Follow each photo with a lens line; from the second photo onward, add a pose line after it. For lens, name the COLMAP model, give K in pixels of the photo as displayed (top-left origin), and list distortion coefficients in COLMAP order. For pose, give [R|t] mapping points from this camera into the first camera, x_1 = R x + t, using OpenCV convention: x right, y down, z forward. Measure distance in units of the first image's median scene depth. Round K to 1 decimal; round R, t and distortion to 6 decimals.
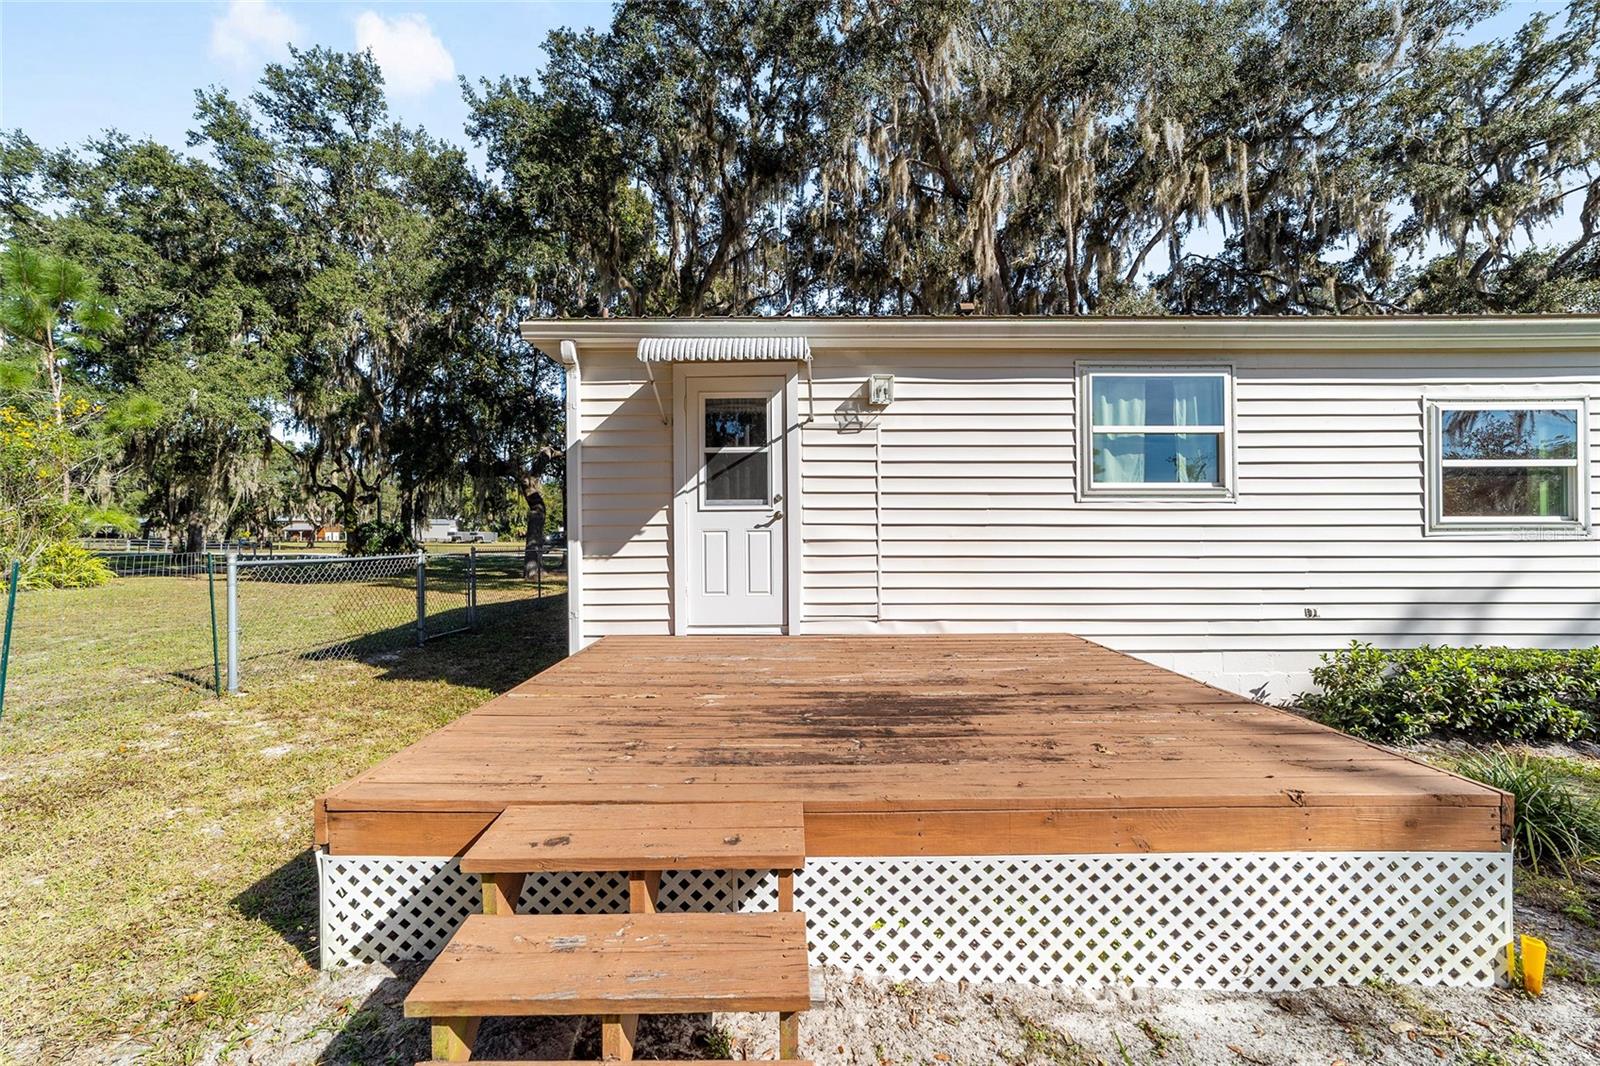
lens RADIAL K [[615.1, 0, 794.8], [0, 615.1, 532.5], [0, 0, 1]] dist [-0.017266, 0.009525]
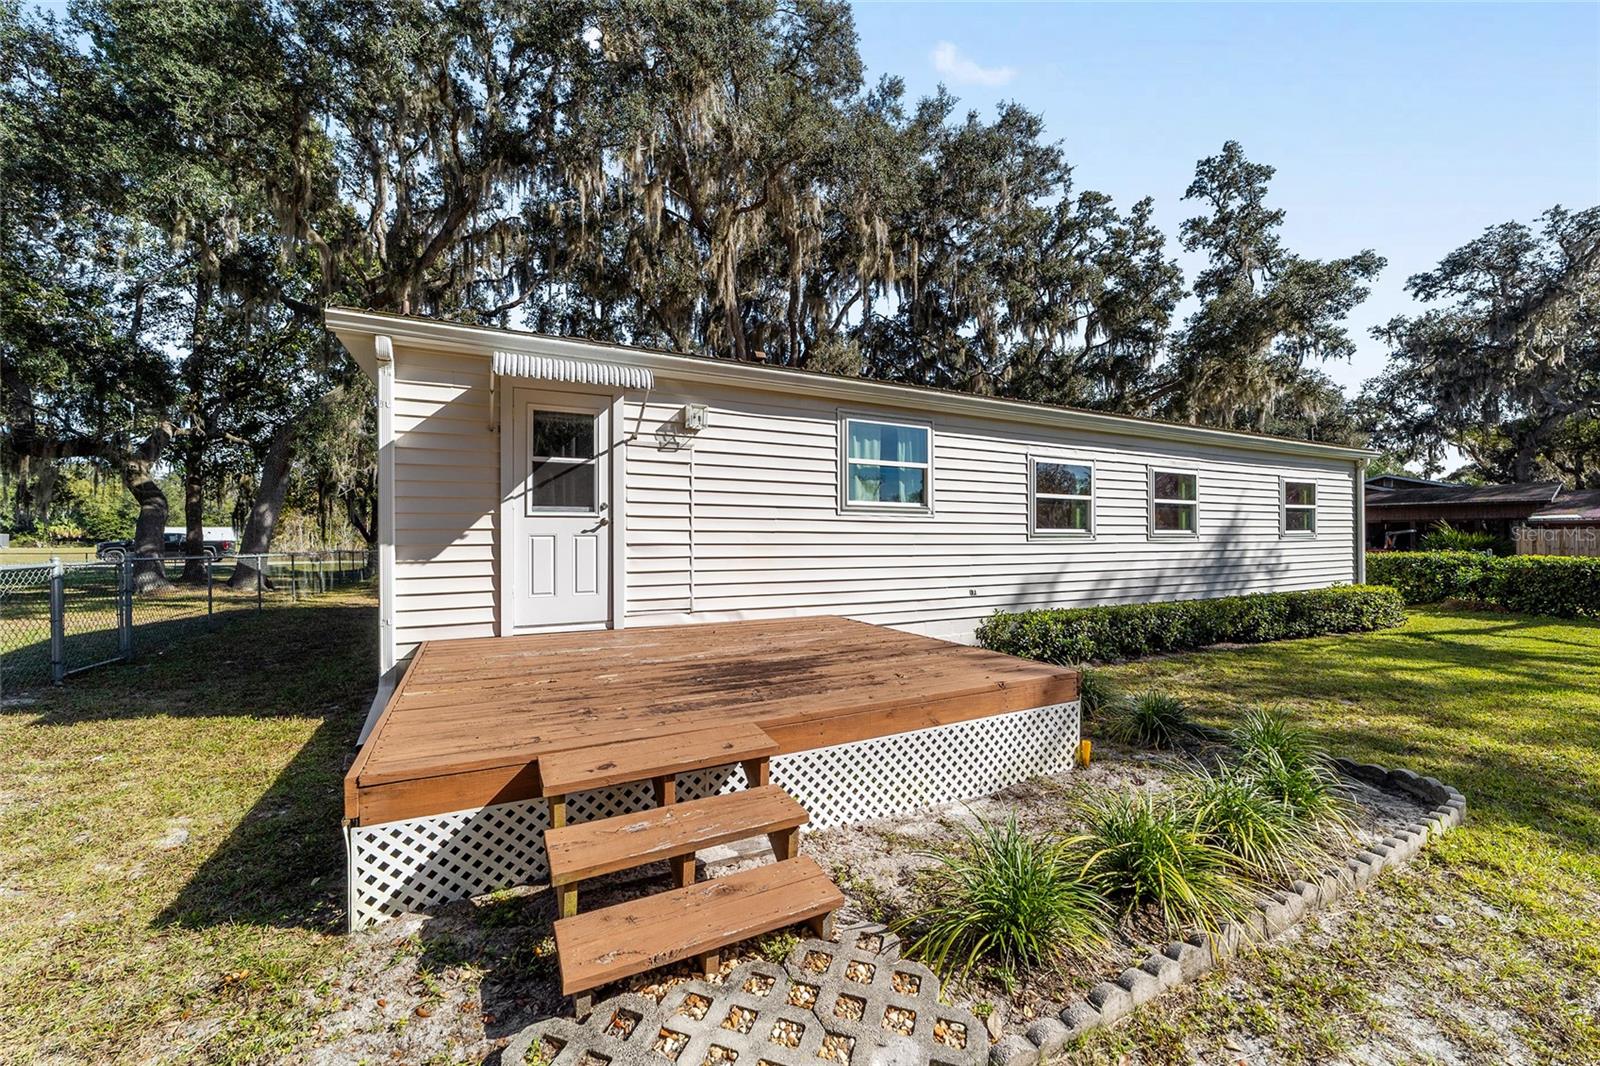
lens RADIAL K [[605.1, 0, 800.8], [0, 605.1, 539.5], [0, 0, 1]] dist [-0.016265, 0.009019]
pose [[0.891430, 0.002181, 0.453153, -0.202891], [-0.004522, 0.999981, 0.004083, -0.001854], [-0.453135, -0.005689, 0.891424, -0.127323]]
